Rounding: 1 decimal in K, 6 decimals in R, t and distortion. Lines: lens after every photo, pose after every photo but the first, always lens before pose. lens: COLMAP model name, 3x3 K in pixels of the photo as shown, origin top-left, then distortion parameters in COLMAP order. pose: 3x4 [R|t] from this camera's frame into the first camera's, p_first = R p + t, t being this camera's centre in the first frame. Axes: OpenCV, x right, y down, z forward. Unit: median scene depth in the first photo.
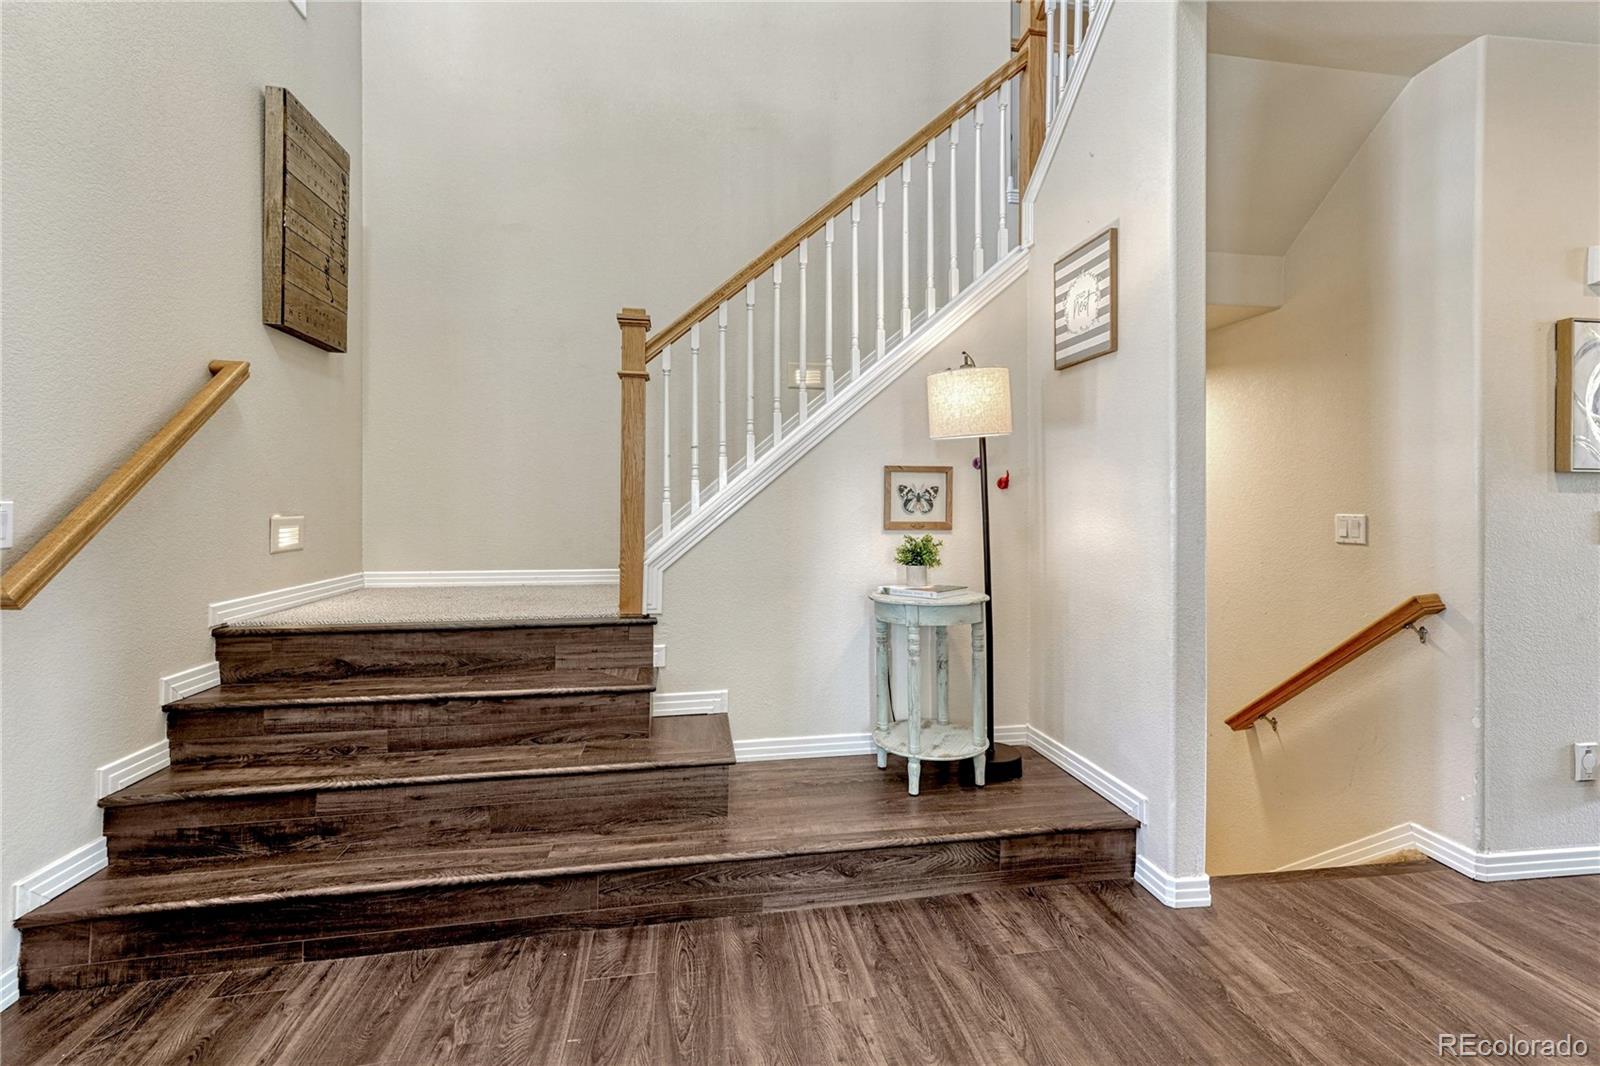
lens RADIAL K [[681.0, 0, 801.8], [0, 681.0, 507.4], [0, 0, 1]] dist [0.002011, 0.000471]
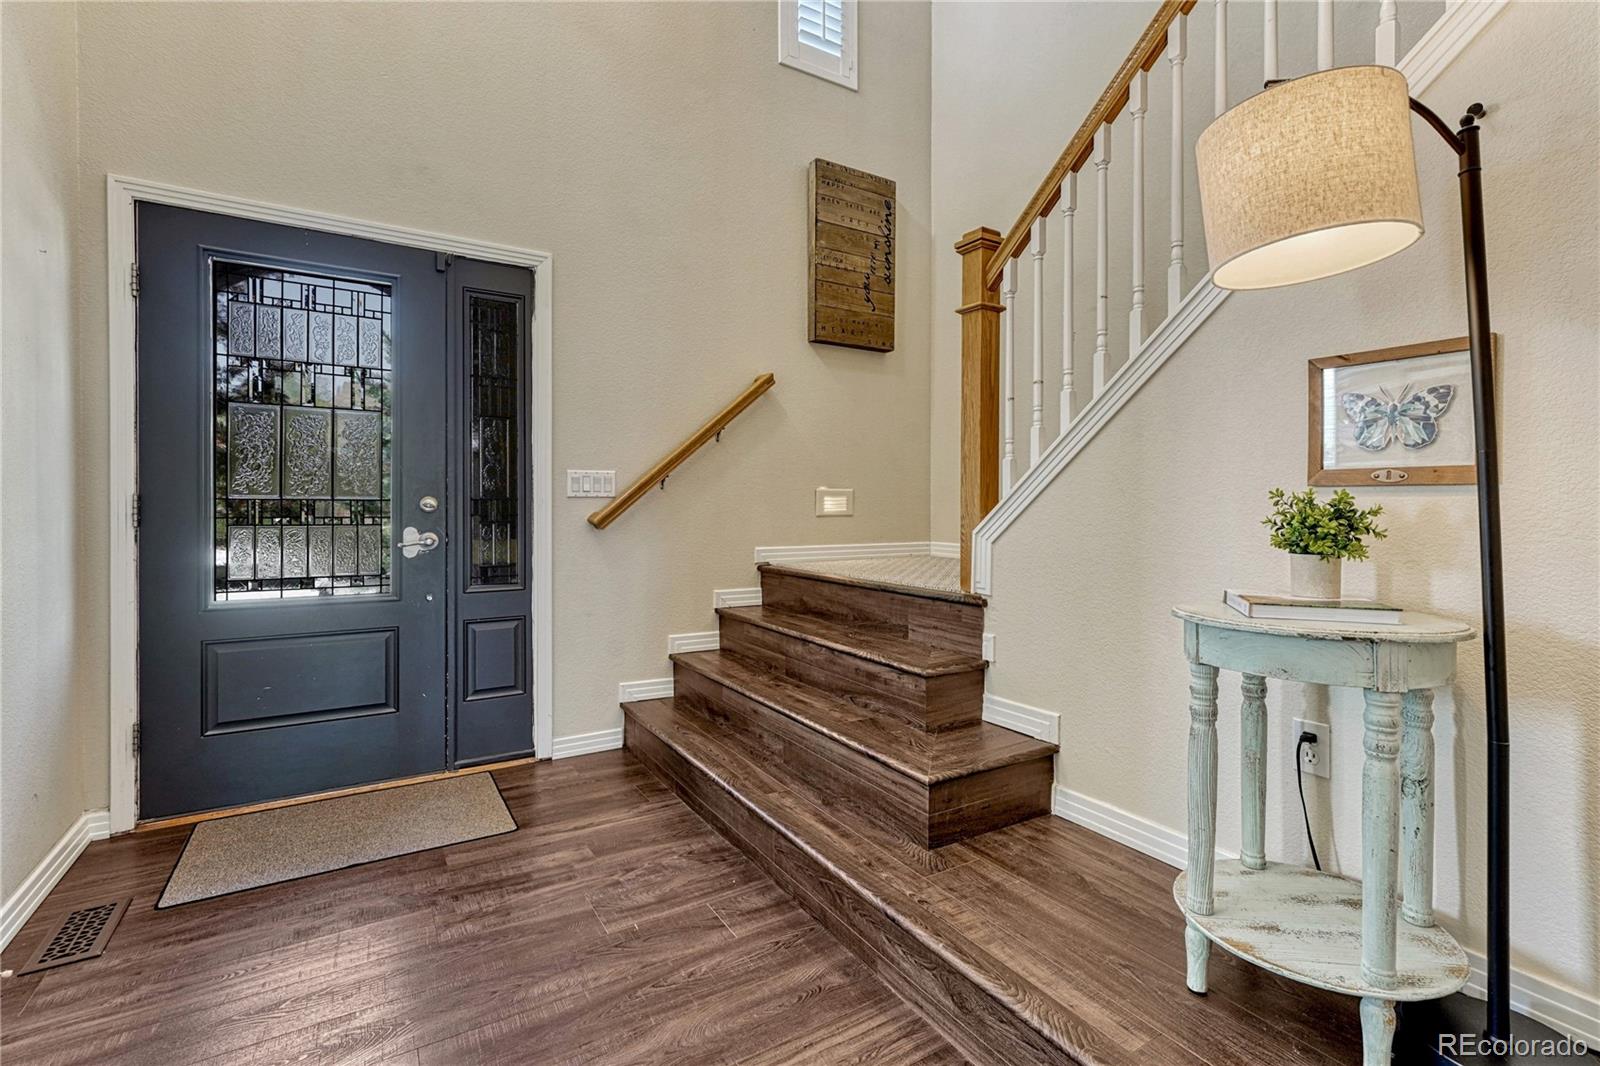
lens RADIAL K [[714.8, 0, 798.8], [0, 714.8, 507.3], [0, 0, 1]] dist [-0.021637, -0.000269]
pose [[0.371985, 0.001127, -0.928238, 0.524758], [-0.005530, 0.999984, -0.001002, 0.057249], [0.928222, 0.005506, 0.371985, 0.503728]]
